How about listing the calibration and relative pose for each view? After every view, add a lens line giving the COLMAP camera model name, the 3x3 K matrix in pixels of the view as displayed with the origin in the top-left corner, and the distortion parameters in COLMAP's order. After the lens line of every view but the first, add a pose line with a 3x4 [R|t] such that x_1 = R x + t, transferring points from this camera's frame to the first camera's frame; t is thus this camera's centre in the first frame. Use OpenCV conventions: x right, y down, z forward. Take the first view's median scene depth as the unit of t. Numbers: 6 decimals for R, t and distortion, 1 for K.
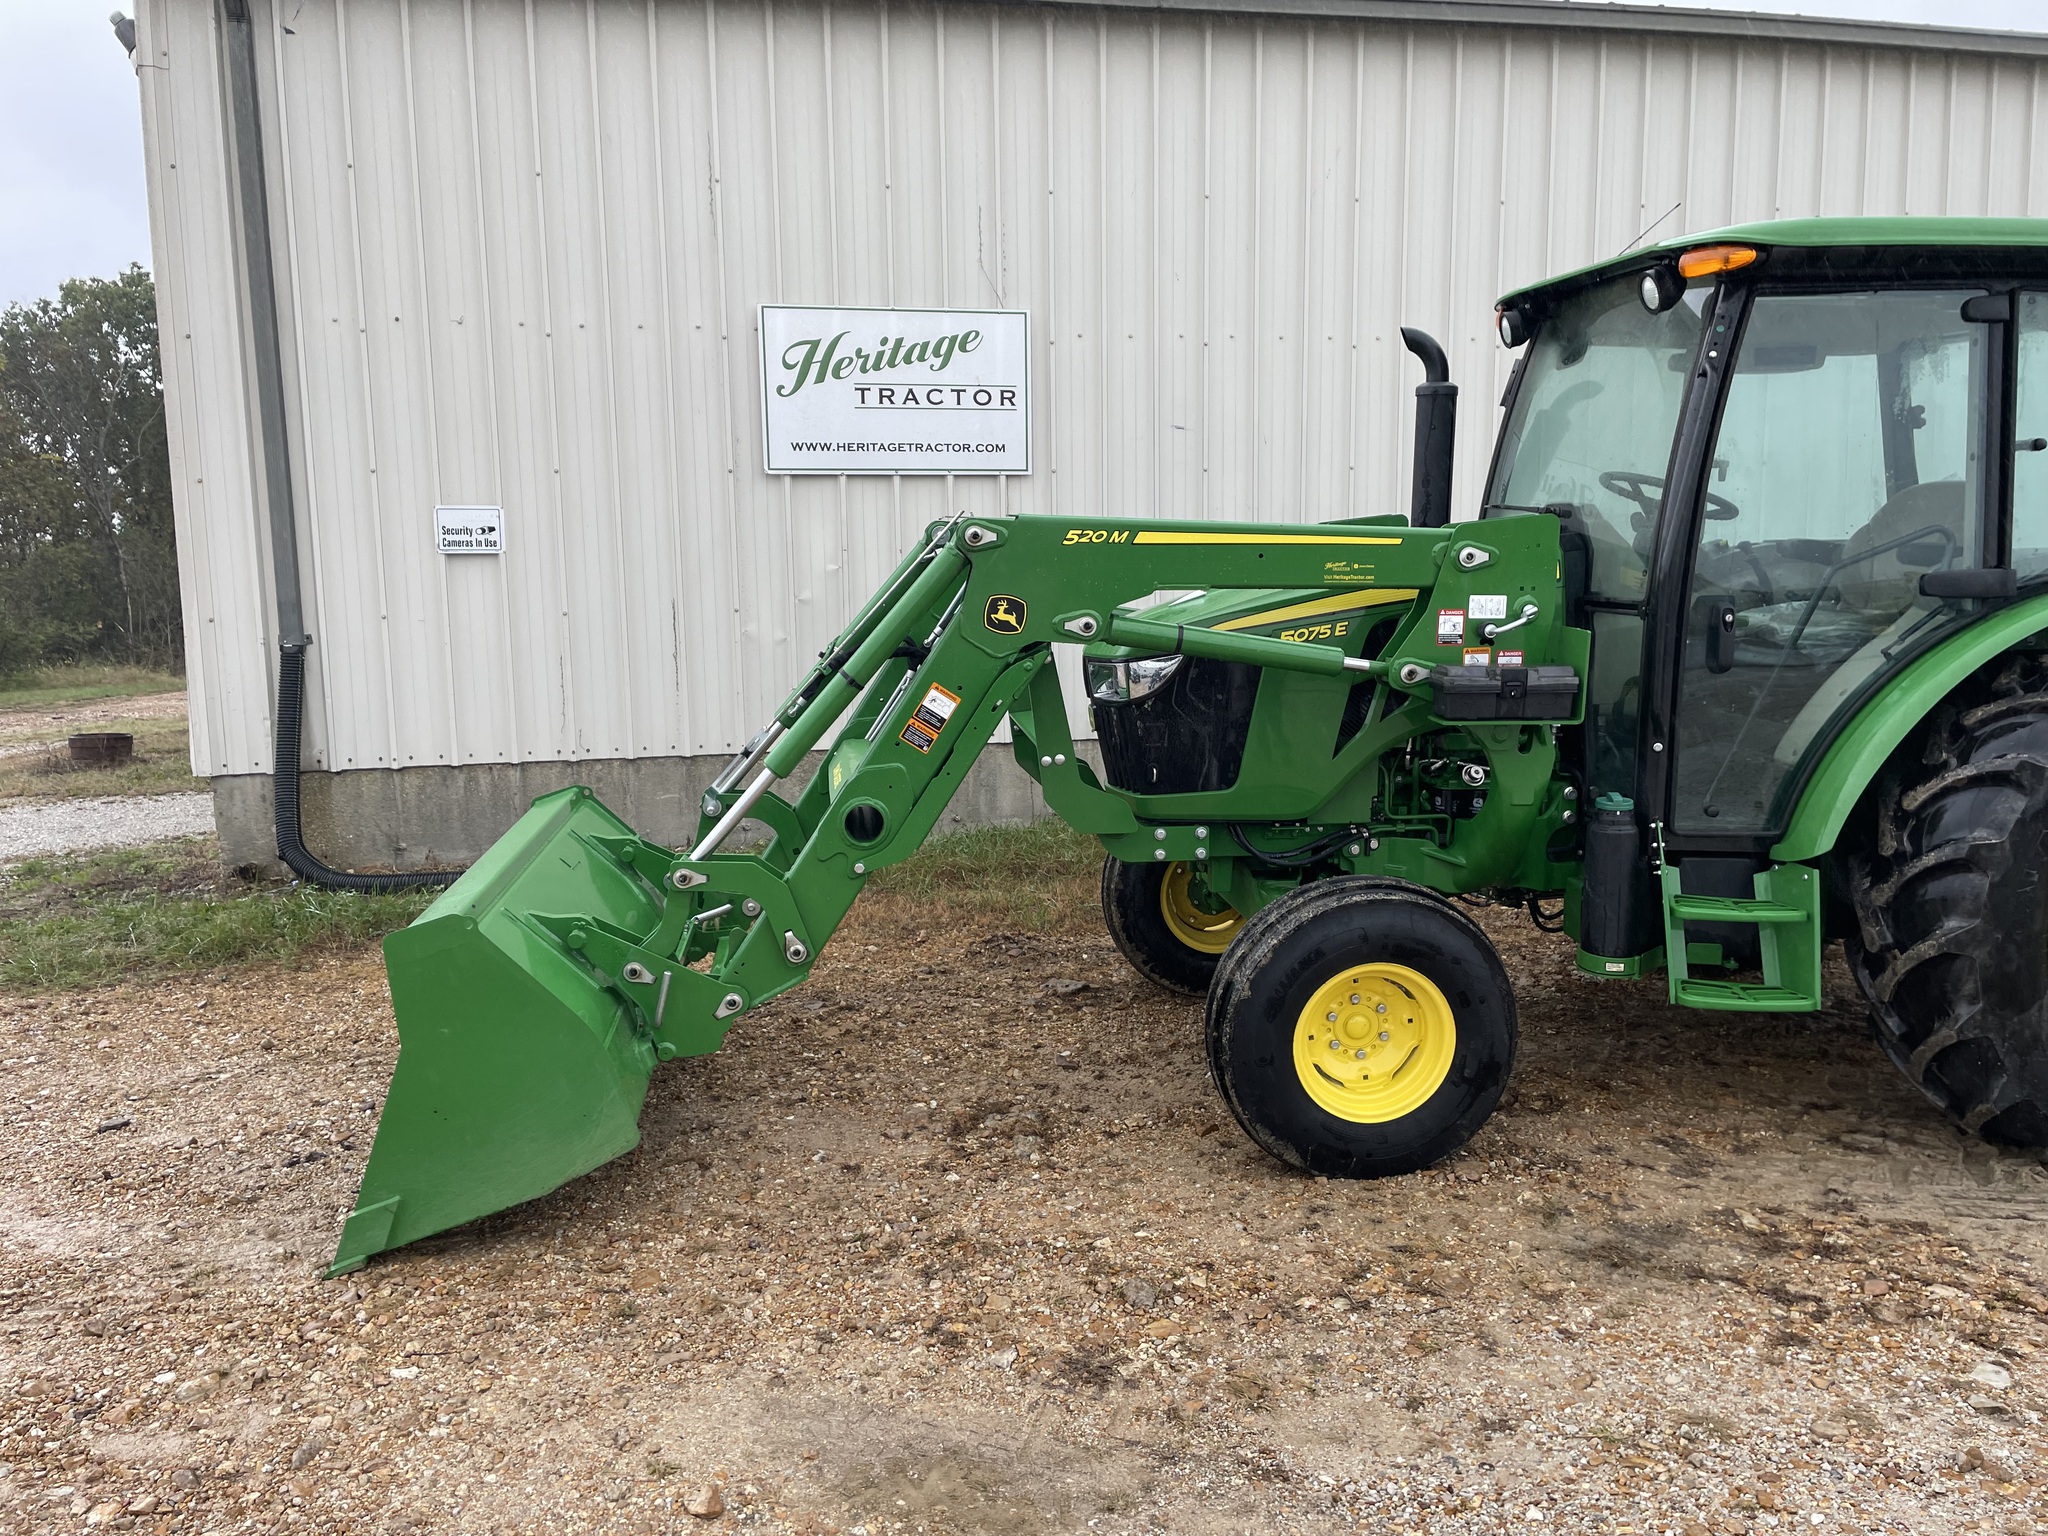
lens RADIAL K [[1543.5, 0, 1010.8], [0, 1543.5, 749.9], [0, 0, 1]] dist [0.093441, -0.119914]
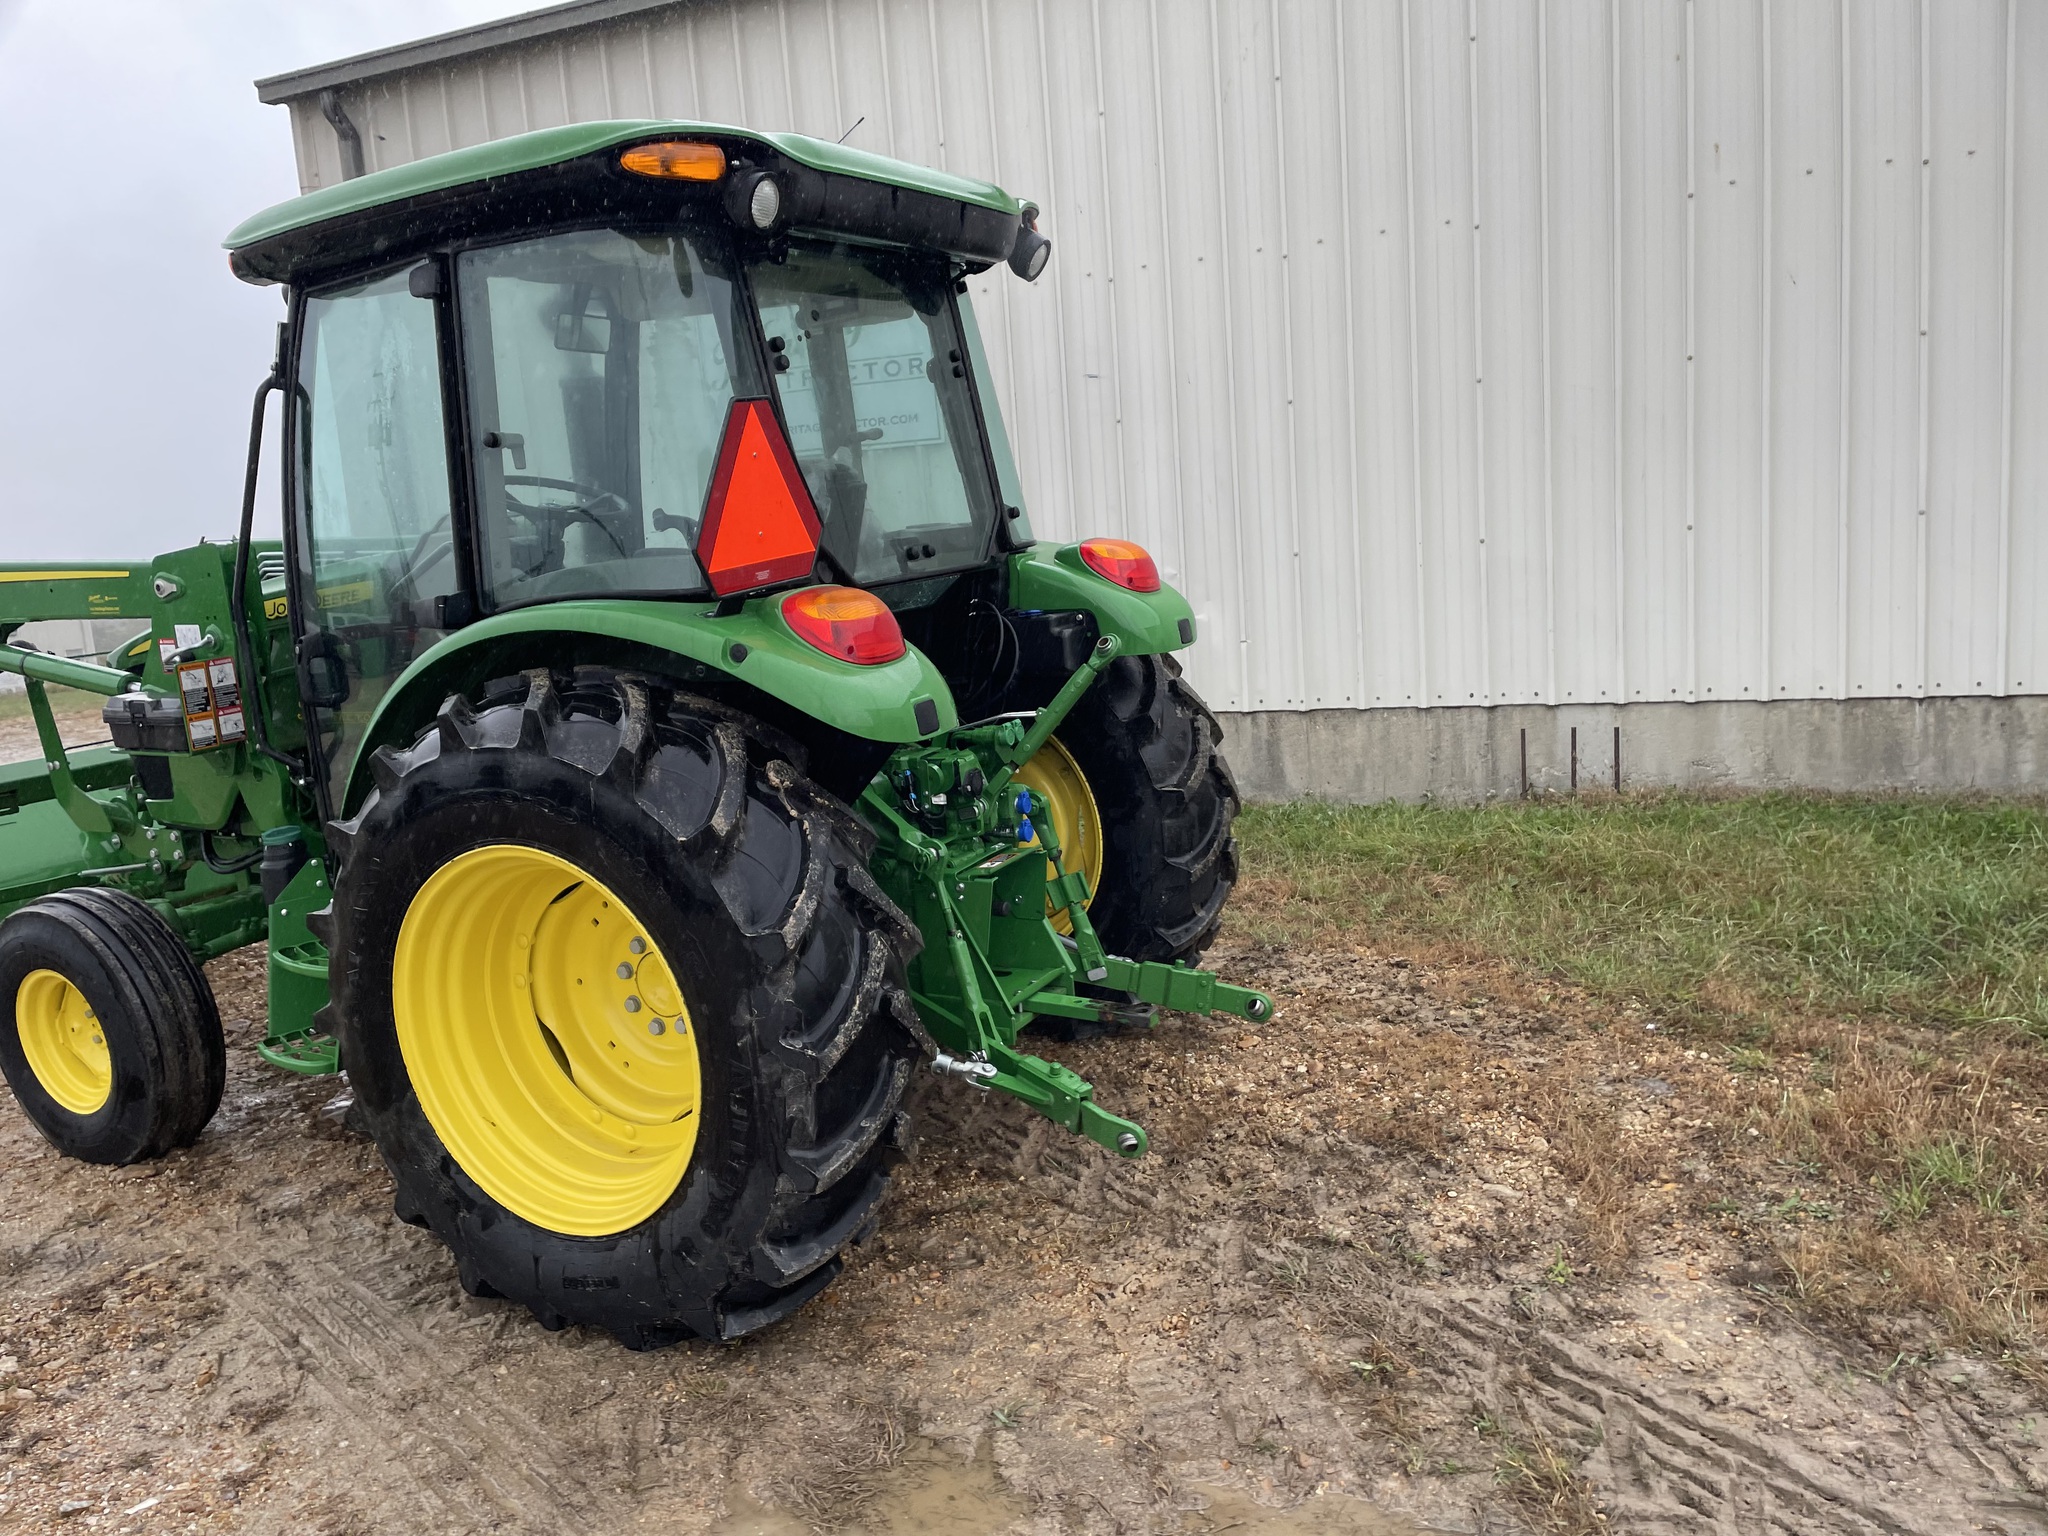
lens RADIAL K [[1543.5, 0, 1001.8], [0, 1543.5, 777.9], [0, 0, 1]] dist [0.093441, -0.119914]
pose [[0.808840, 0.050944, -0.585818, 1.029779], [-0.012416, 0.997498, 0.069603, -0.059570], [0.587897, -0.049024, 0.807449, 0.371133]]
